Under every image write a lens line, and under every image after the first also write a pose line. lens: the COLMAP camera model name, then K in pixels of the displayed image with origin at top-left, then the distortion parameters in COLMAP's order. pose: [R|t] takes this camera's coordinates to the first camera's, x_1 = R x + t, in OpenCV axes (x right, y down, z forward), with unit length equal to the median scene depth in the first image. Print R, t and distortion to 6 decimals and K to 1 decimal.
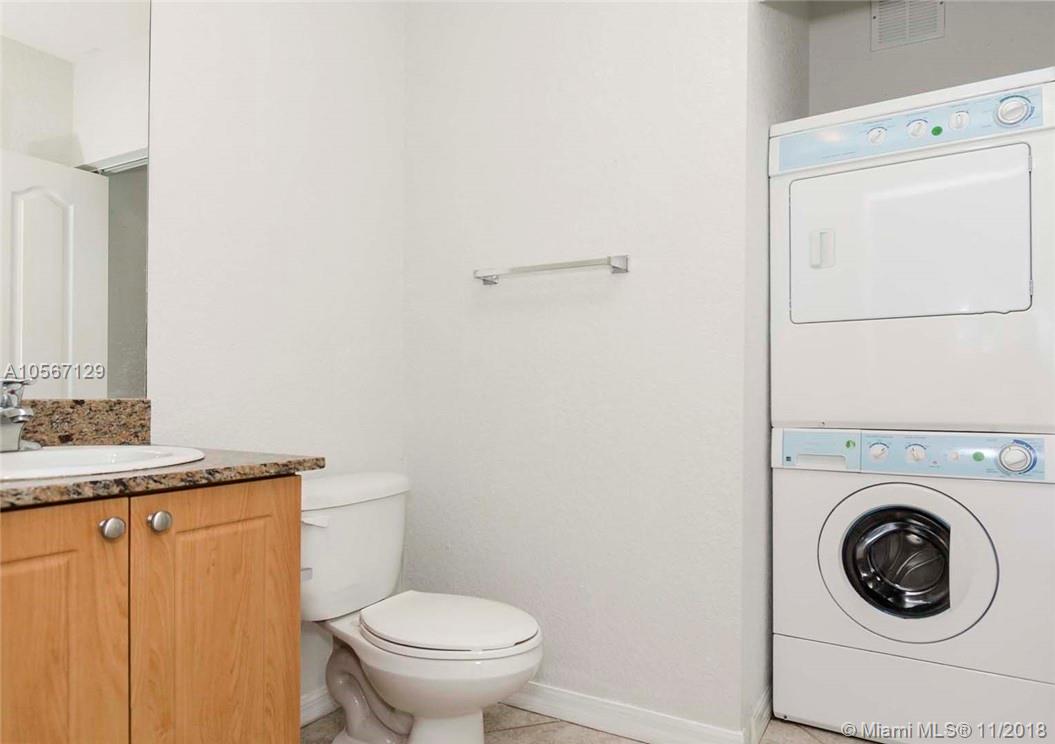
lens RADIAL K [[518.1, 0, 530.5], [0, 518.1, 395.9], [0, 0, 1]] dist [-0.003262, -0.001446]
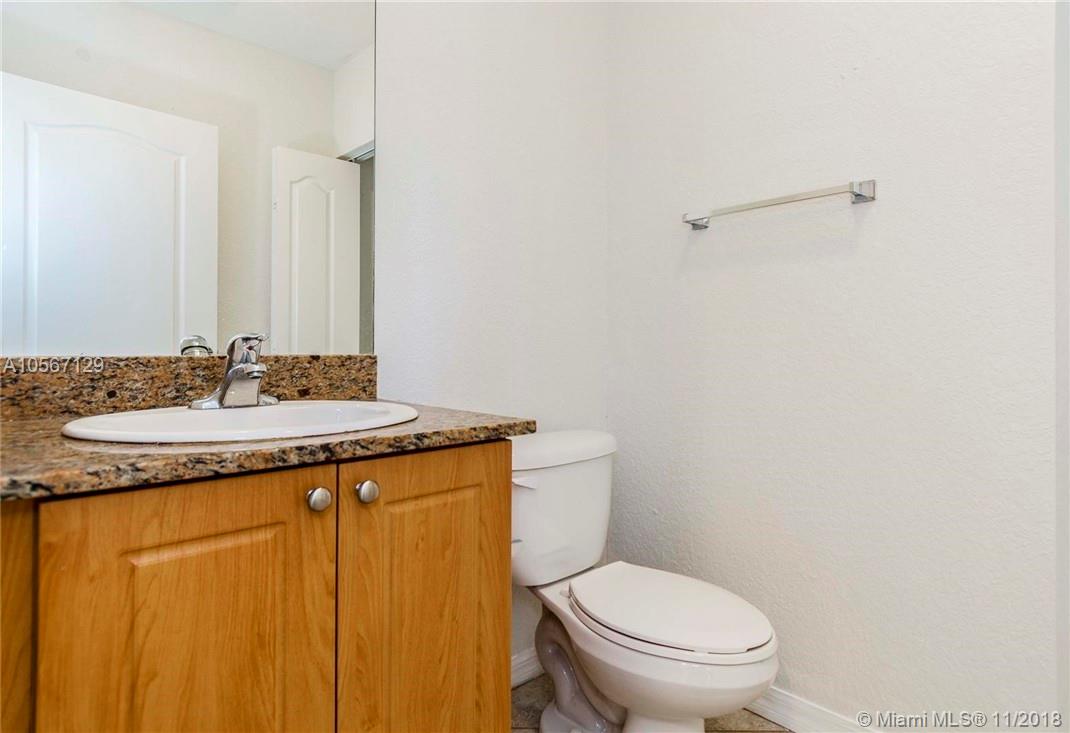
lens RADIAL K [[544.8, 0, 535.2], [0, 544.8, 351.2], [0, 0, 1]] dist [0.000502, 0.000073]
pose [[0.931105, -0.001215, -0.364750, -0.076592], [0.001323, 0.999999, 0.000048, -0.000255], [0.364750, -0.000527, 0.931105, 0.171698]]
